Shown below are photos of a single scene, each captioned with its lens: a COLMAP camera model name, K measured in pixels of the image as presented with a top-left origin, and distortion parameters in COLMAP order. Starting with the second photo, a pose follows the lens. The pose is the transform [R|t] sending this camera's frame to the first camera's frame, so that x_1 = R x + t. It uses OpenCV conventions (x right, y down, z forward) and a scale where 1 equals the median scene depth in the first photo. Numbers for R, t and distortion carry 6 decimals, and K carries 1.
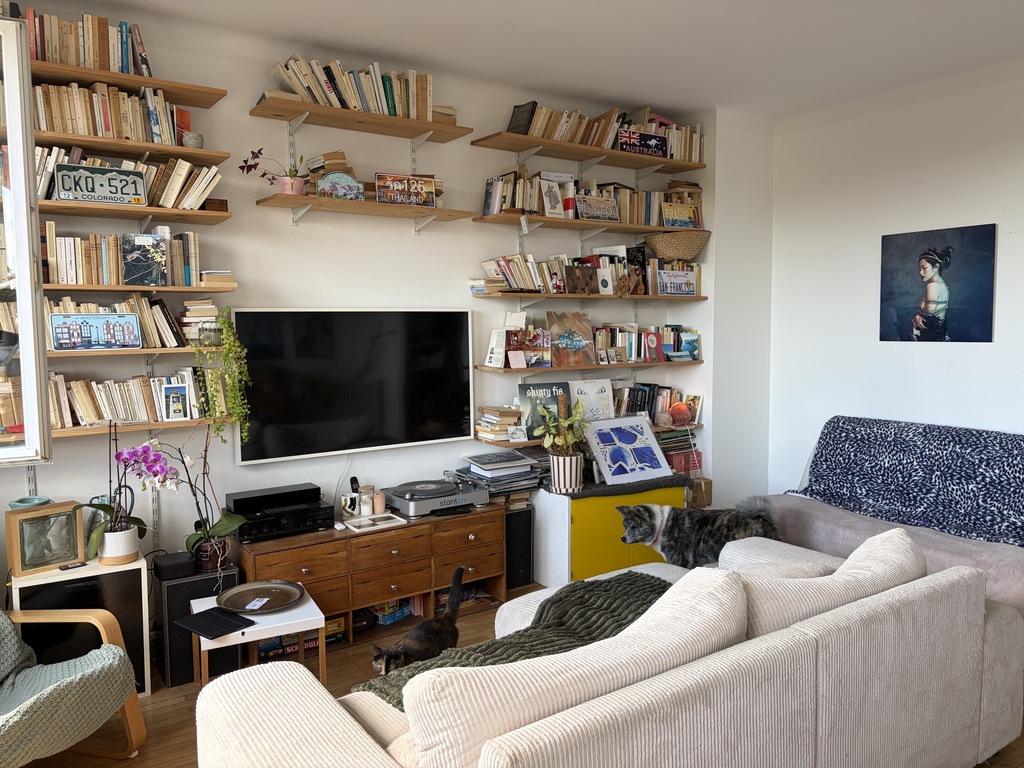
lens RADIAL K [[759.0, 0, 512.0], [0, 759.0, 384.0], [0, 0, 1]] dist [0.001845, -0.000460]
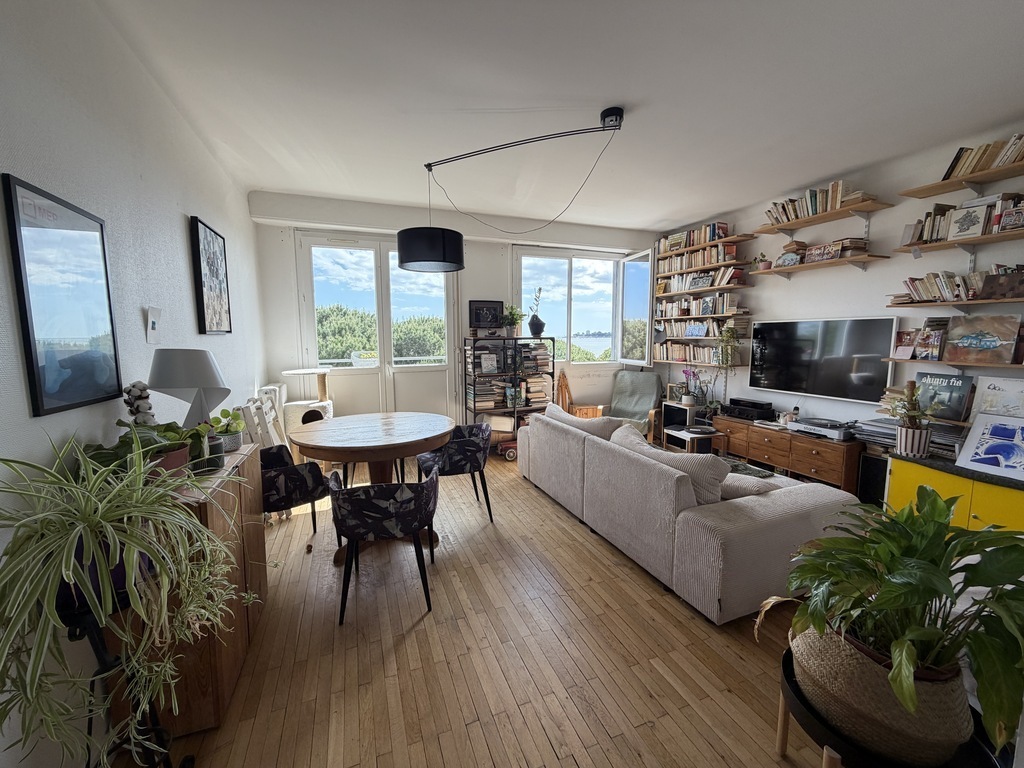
lens RADIAL K [[412.2, 0, 512.0], [0, 412.2, 384.0], [0, 0, 1]] dist [0.000071, 0.000033]
pose [[-0.235606, 0.127609, -0.963434, 1.066239], [-0.067893, 0.986759, 0.147301, -0.045288], [0.969474, 0.100115, -0.223822, 0.569282]]
